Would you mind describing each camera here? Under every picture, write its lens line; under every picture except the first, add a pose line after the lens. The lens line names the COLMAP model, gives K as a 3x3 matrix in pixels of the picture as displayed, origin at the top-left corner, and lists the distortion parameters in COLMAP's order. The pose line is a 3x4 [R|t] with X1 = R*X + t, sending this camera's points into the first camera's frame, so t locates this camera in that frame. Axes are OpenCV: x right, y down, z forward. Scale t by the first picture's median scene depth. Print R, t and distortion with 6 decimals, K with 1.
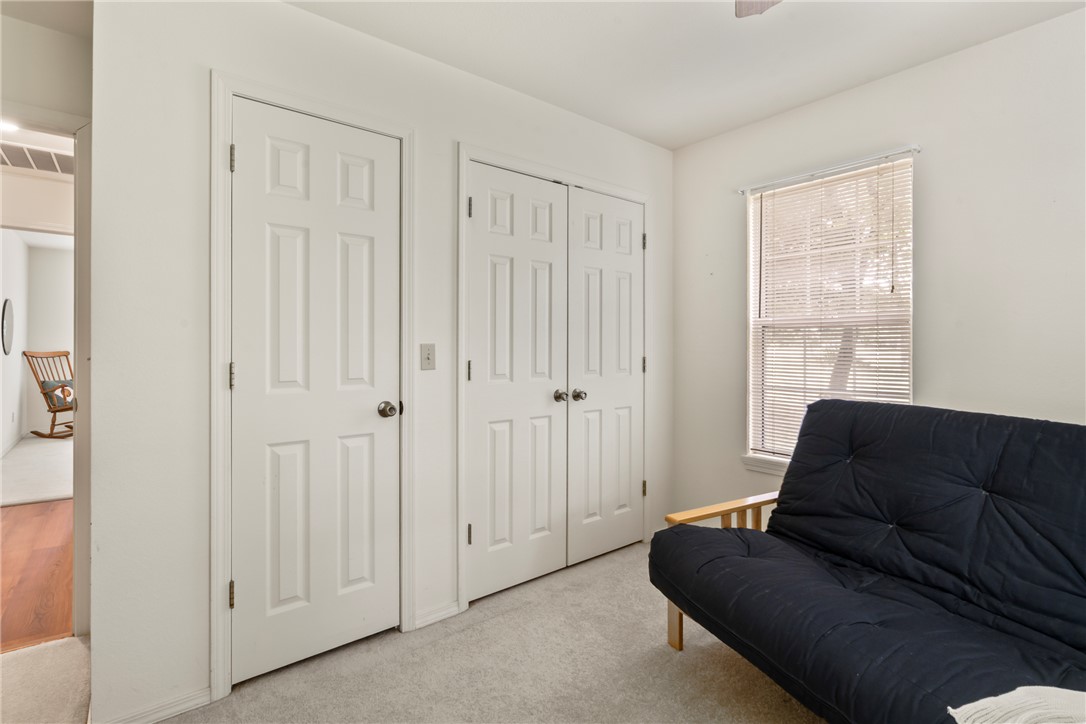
lens RADIAL K [[491.2, 0, 537.2], [0, 491.2, 357.7], [0, 0, 1]] dist [-0.012049, 0.000891]
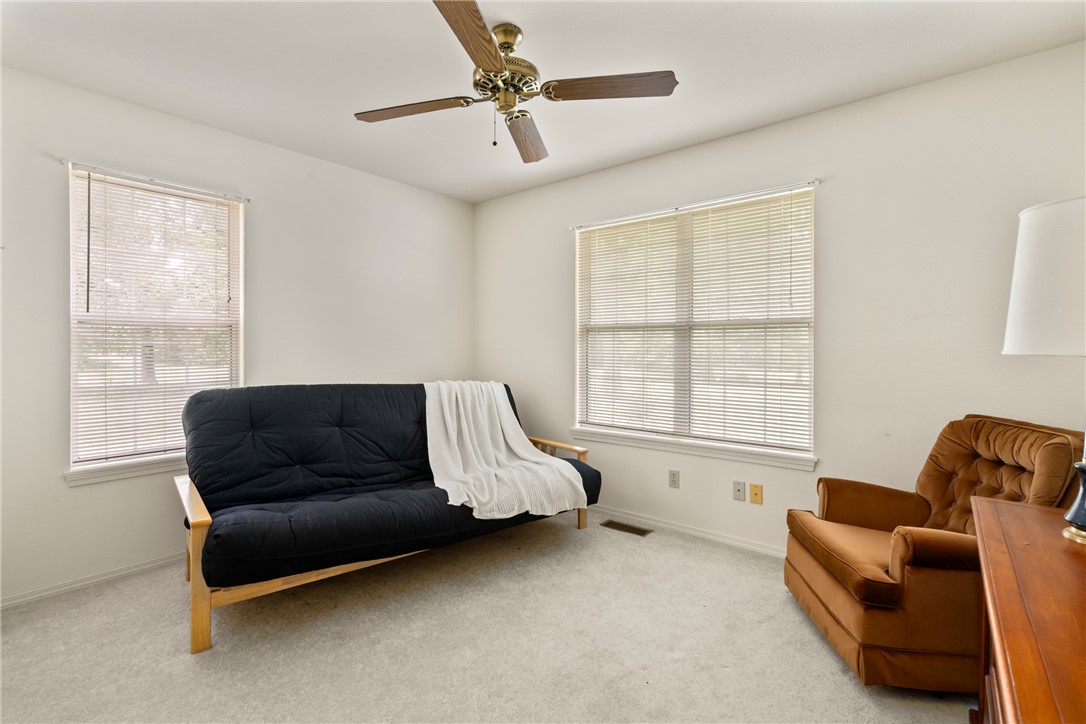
lens RADIAL K [[491.2, 0, 537.2], [0, 491.2, 357.7], [0, 0, 1]] dist [-0.012049, 0.000891]
pose [[-0.176679, -0.018320, 0.984098, -0.912297], [0.020194, 0.999549, 0.022233, -0.002456], [-0.984061, 0.023801, -0.176229, 0.575715]]
